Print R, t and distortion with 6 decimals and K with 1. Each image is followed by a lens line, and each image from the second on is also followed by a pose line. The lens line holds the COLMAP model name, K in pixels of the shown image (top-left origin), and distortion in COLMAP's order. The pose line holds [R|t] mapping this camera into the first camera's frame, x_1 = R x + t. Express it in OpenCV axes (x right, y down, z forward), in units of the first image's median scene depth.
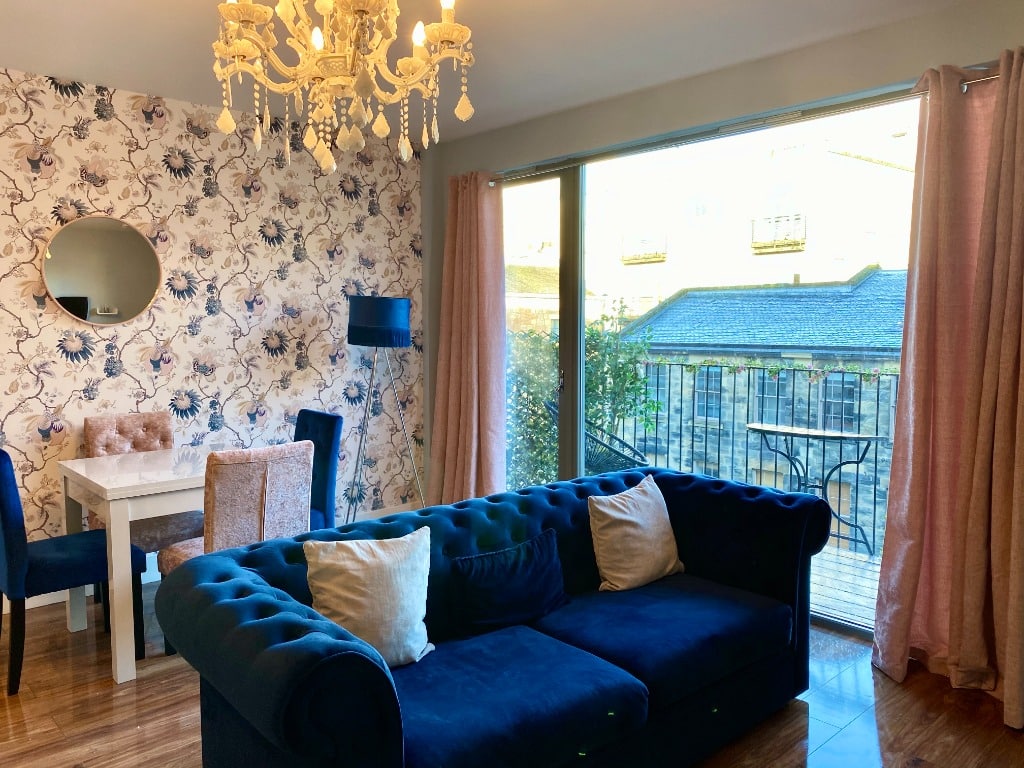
lens RADIAL K [[778.7, 0, 511.1], [0, 778.7, 392.3], [0, 0, 1]] dist [0.000562, -0.042059]
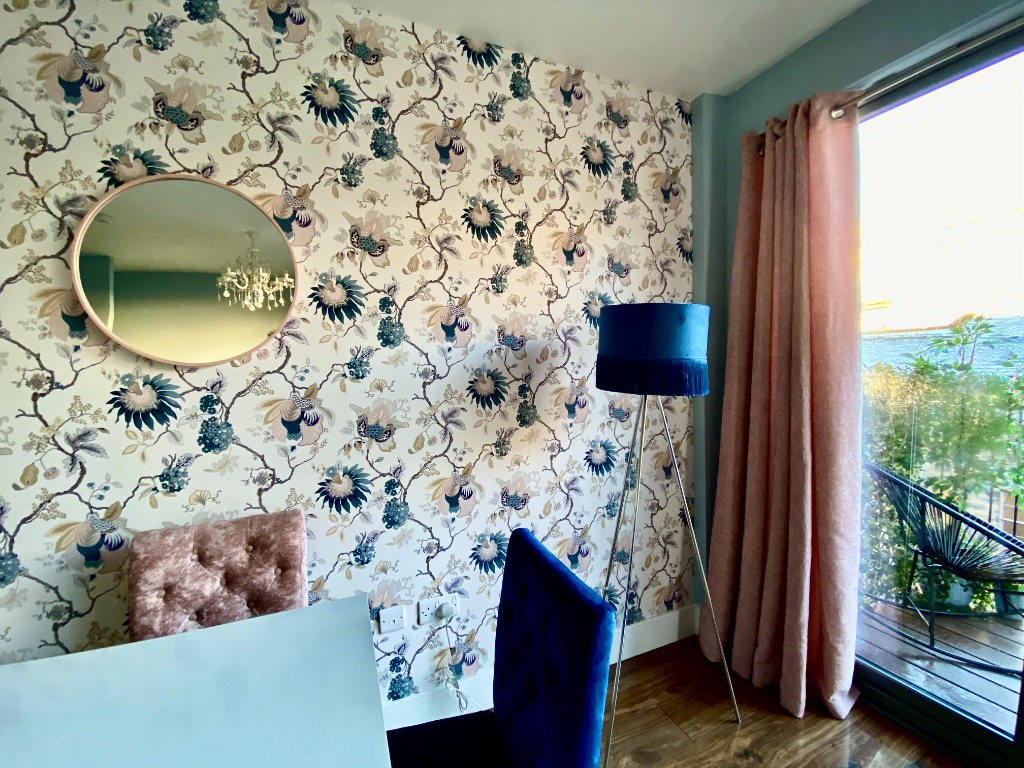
lens RADIAL K [[413.1, 0, 505.3], [0, 413.1, 390.5], [0, 0, 1]] dist [-0.020006, -0.000696]
pose [[0.943839, -0.004361, -0.330376, -0.180573], [-0.006204, 0.999503, -0.030918, -0.052779], [0.330347, 0.031231, 0.943343, 0.705267]]
